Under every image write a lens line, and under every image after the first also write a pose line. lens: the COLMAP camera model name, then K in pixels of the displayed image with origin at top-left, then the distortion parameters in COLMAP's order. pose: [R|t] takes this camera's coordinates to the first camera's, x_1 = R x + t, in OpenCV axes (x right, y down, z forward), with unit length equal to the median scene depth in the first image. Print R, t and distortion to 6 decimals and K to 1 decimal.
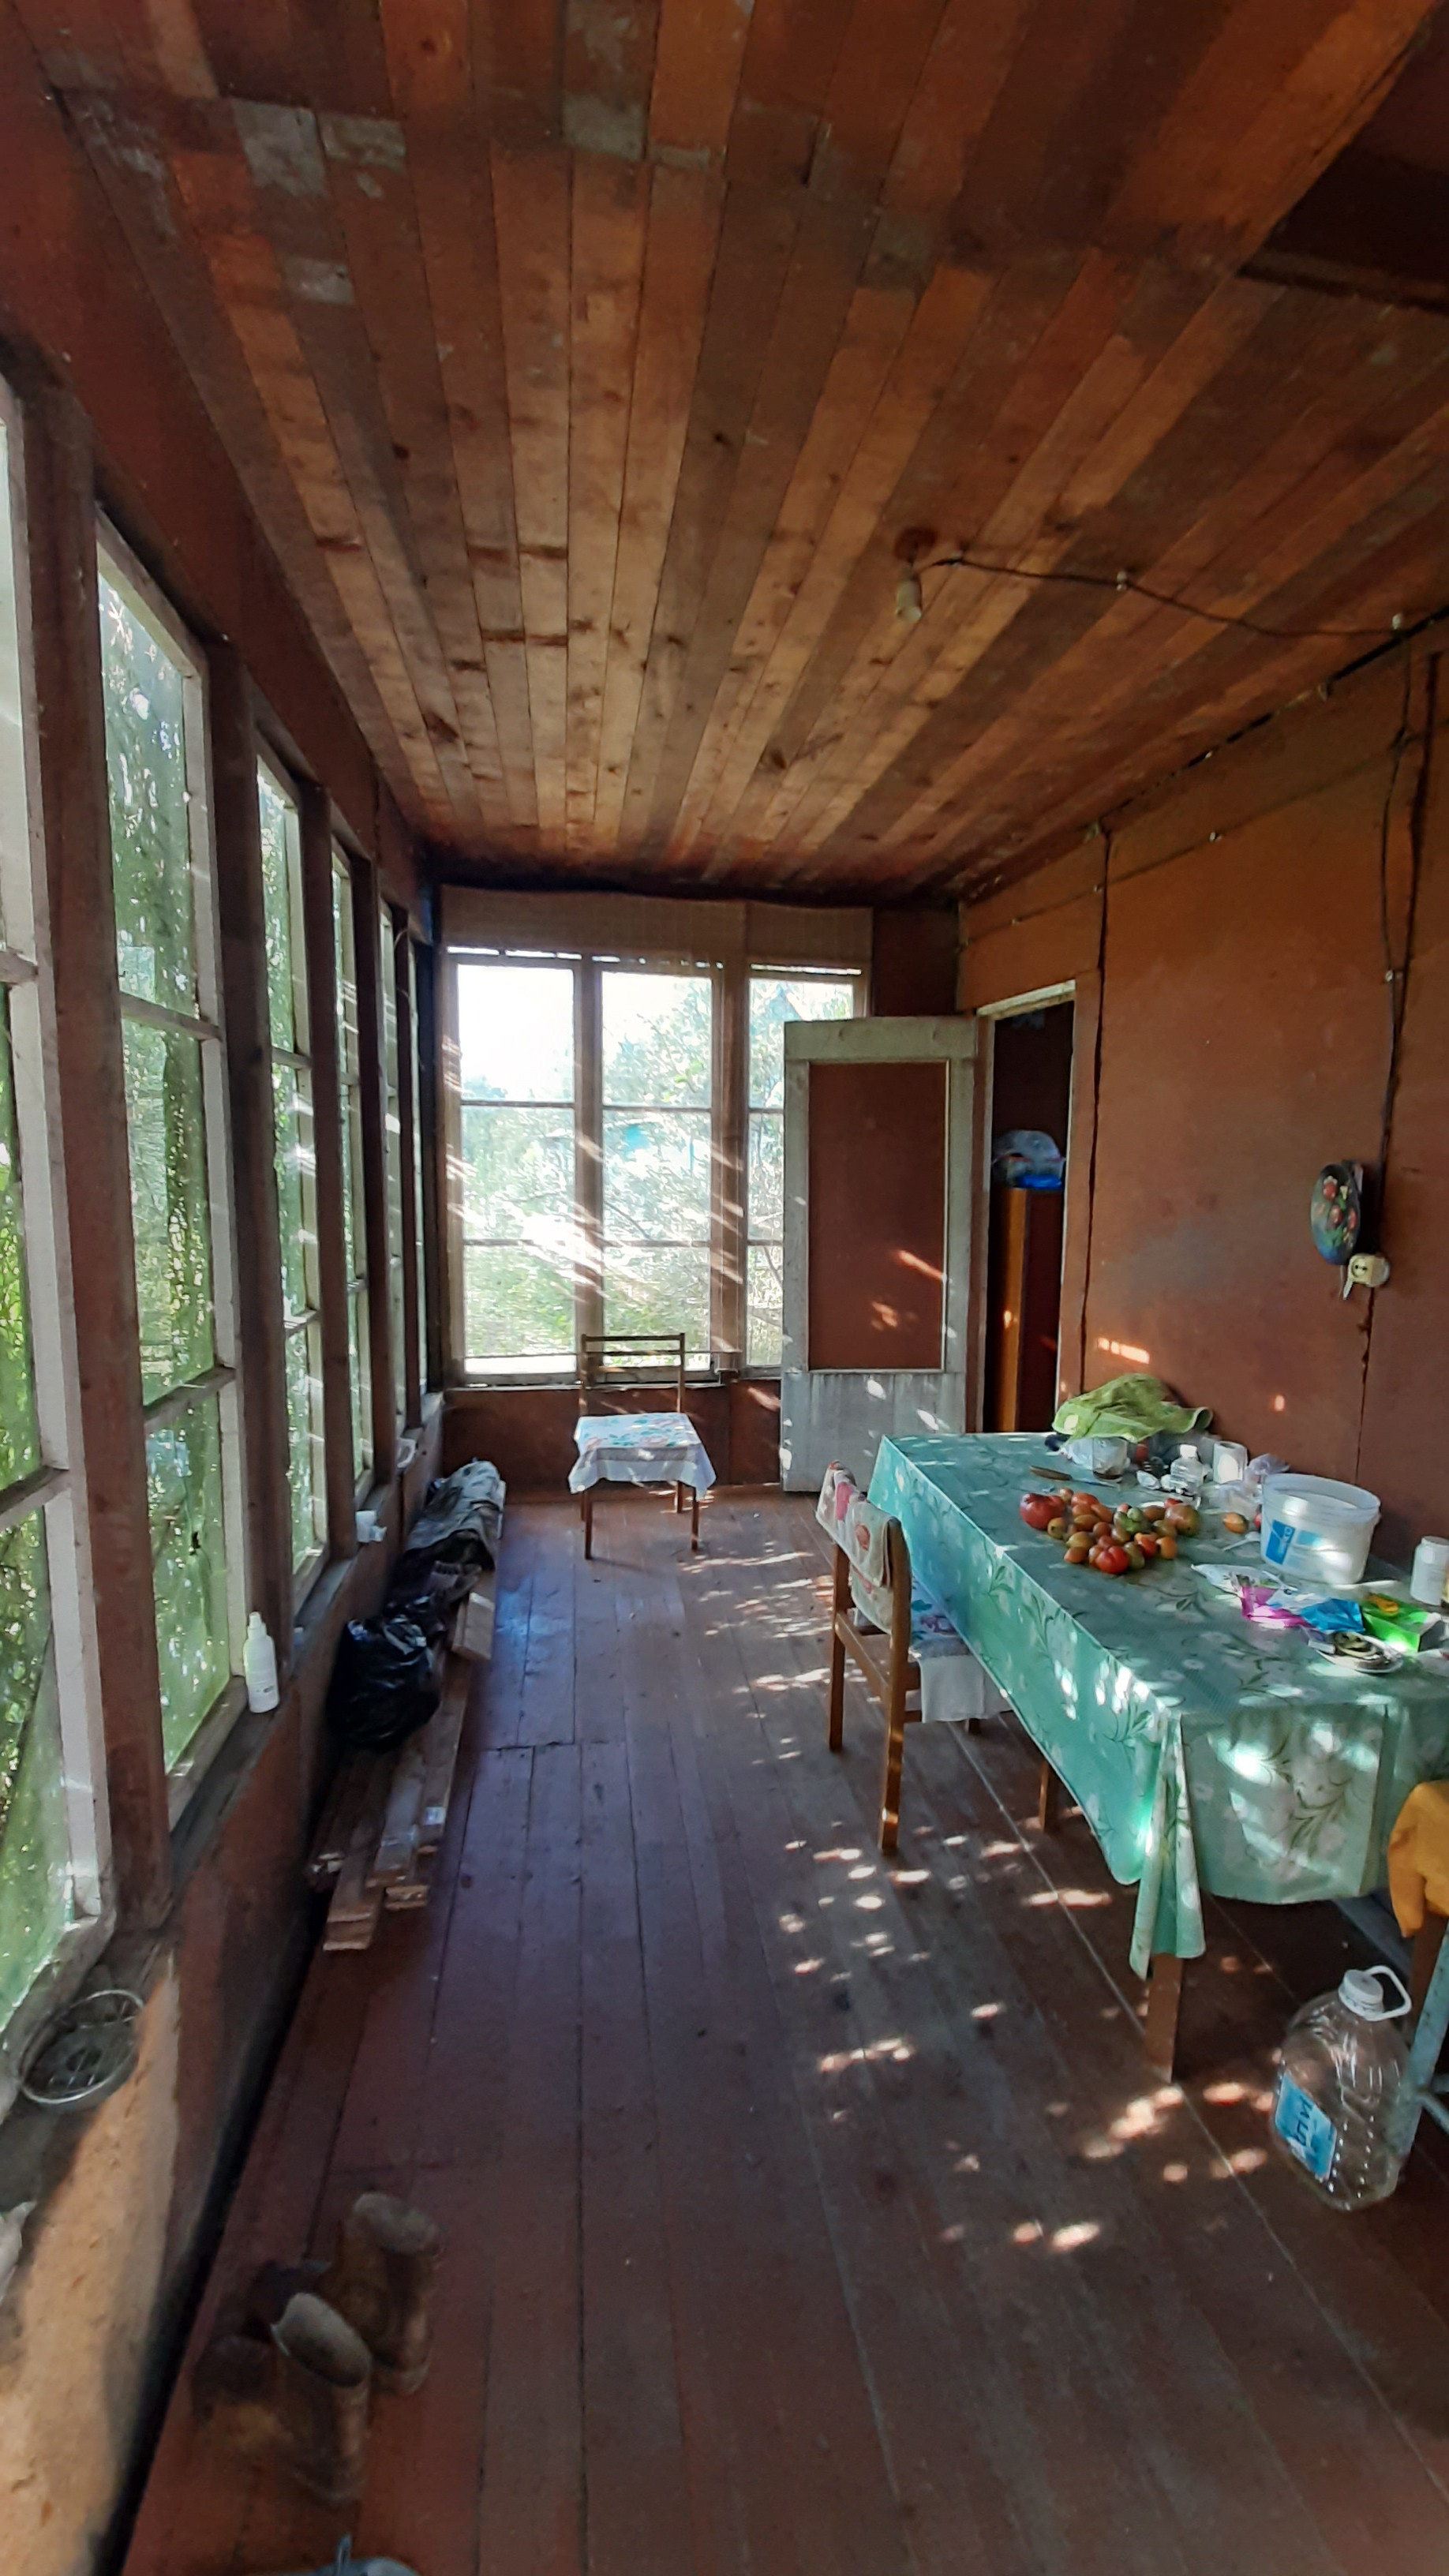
lens RADIAL K [[1043.4, 0, 724.5], [0, 1043.4, 1288.0], [0, 0, 1]] dist [-0.028938, -0.000490]
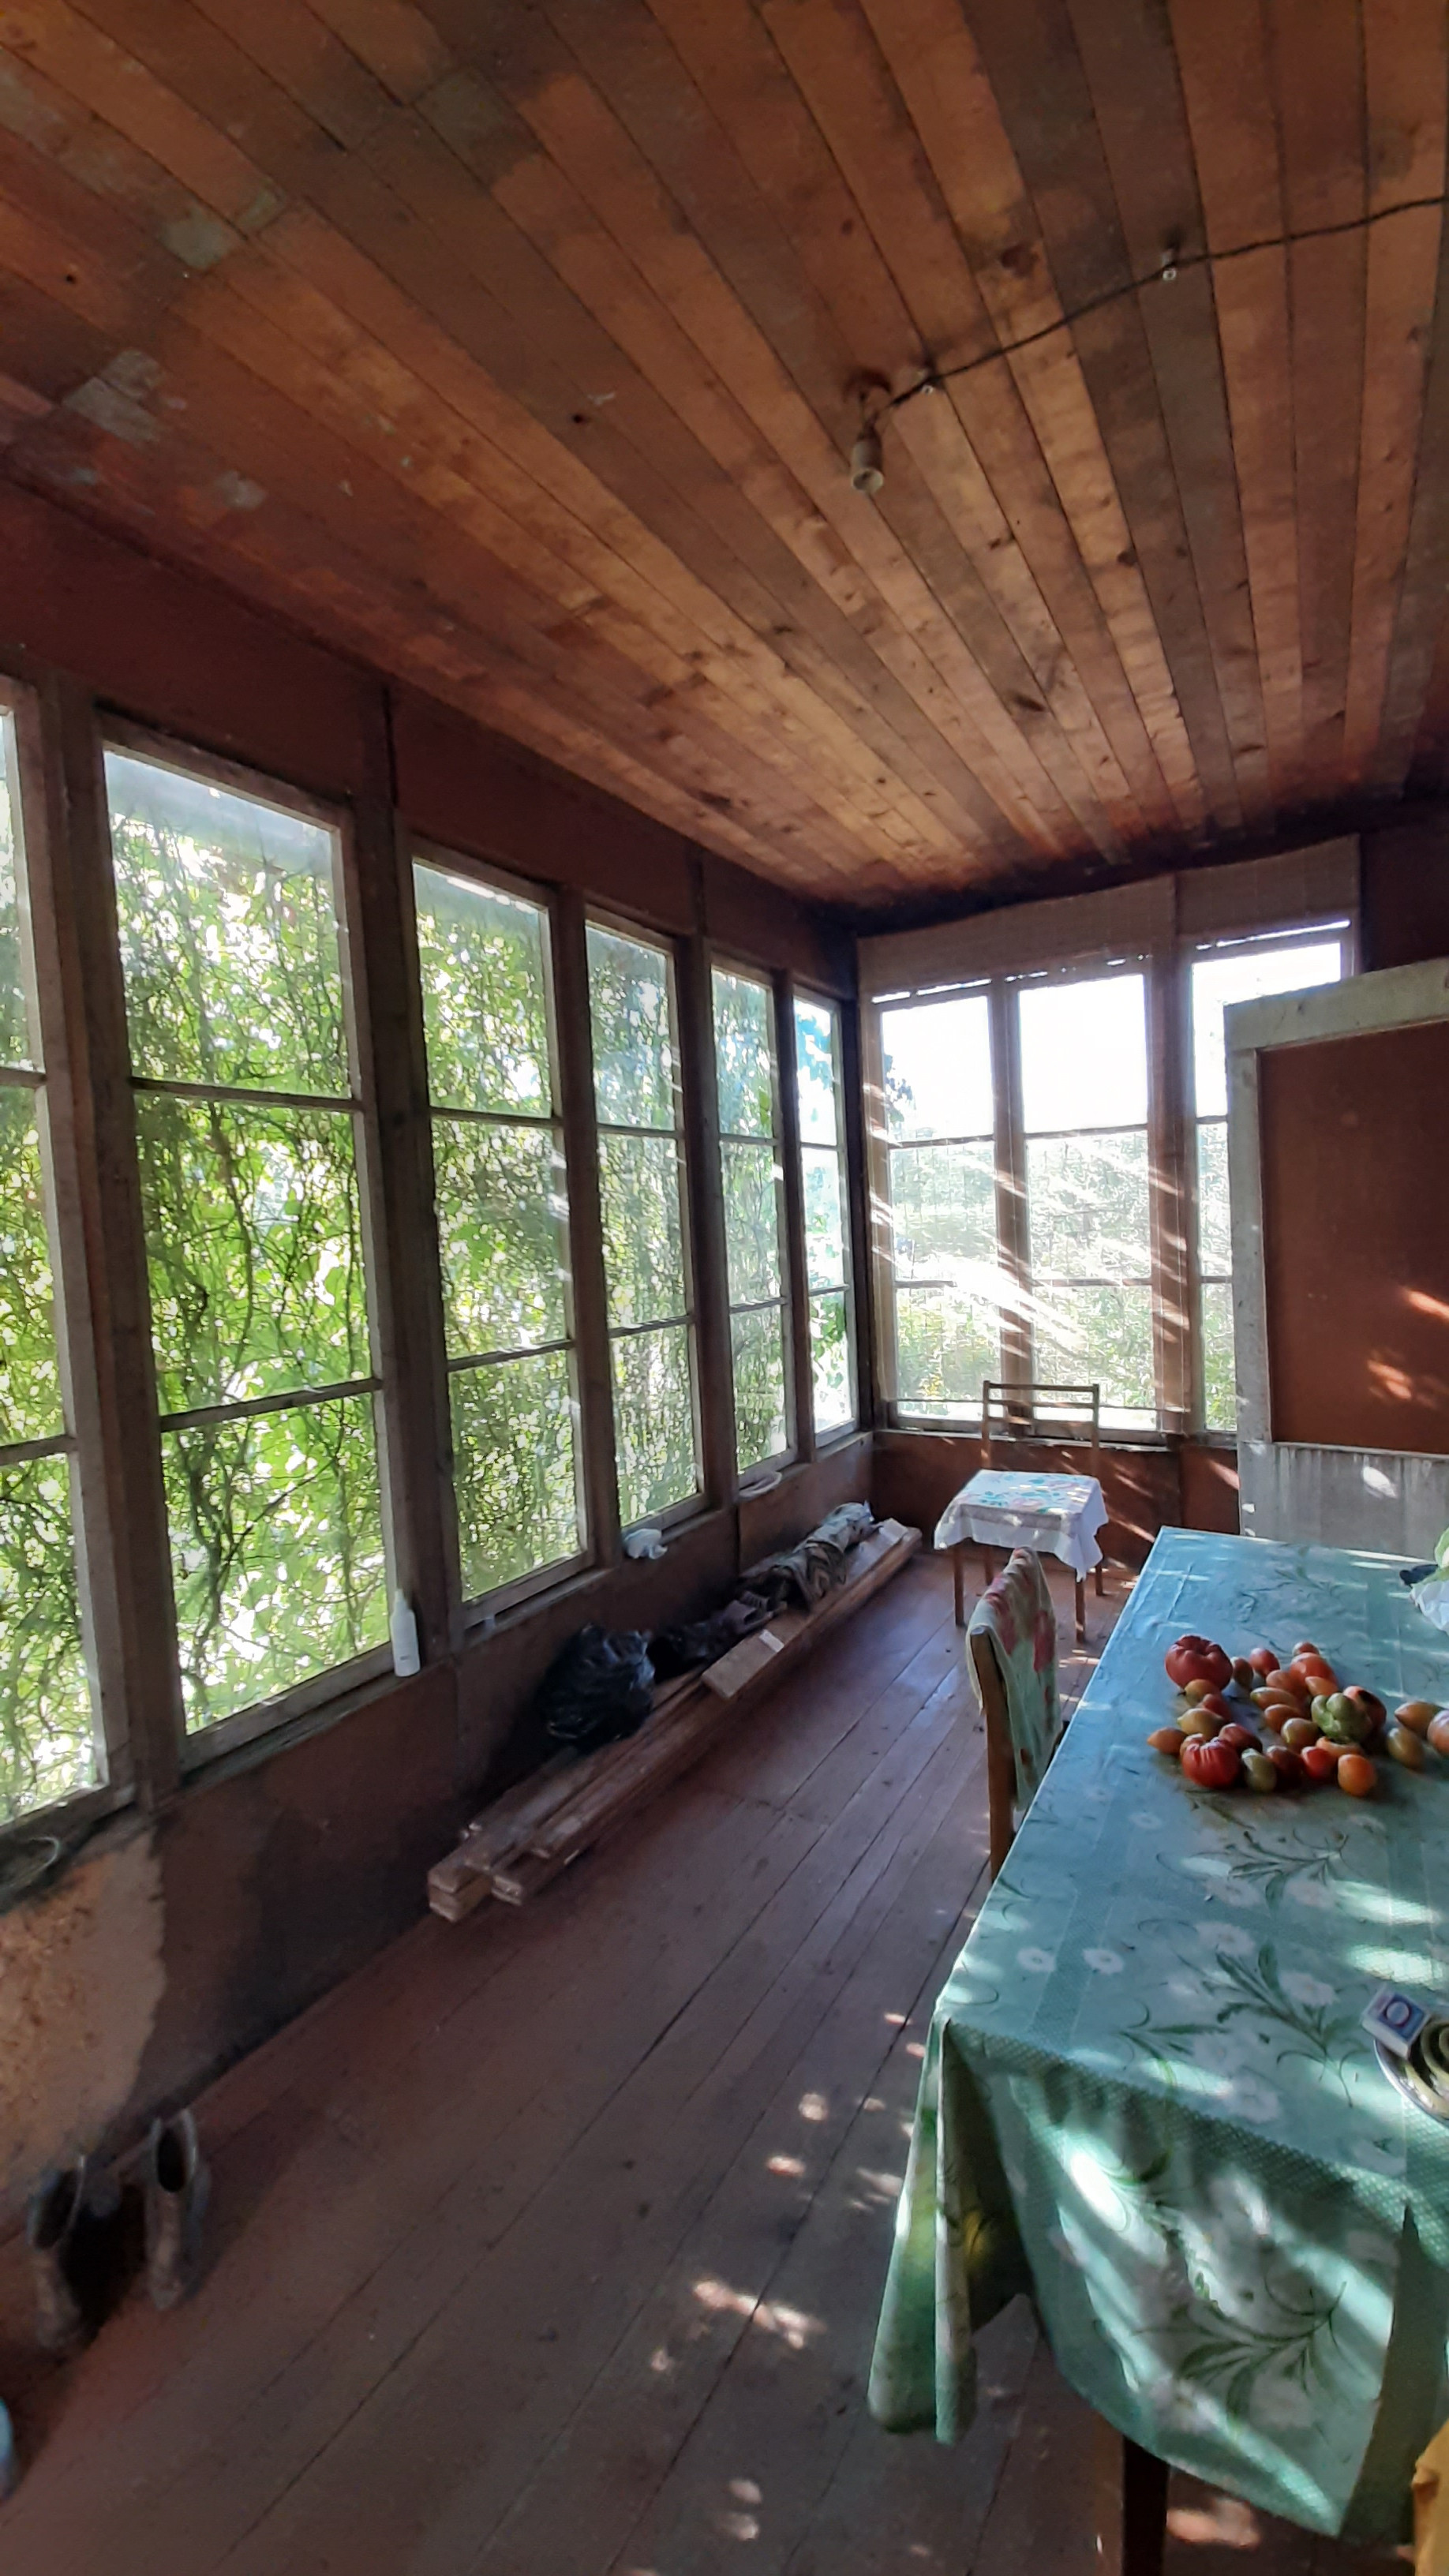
lens RADIAL K [[1004.6, 0, 724.5], [0, 1004.6, 1288.0], [0, 0, 1]] dist [0.009273, -0.010654]
pose [[0.757843, -0.012057, -0.652326, 0.299924], [-0.019596, 0.998957, -0.041230, 0.003305], [0.652143, 0.044029, 0.756817, 0.181218]]
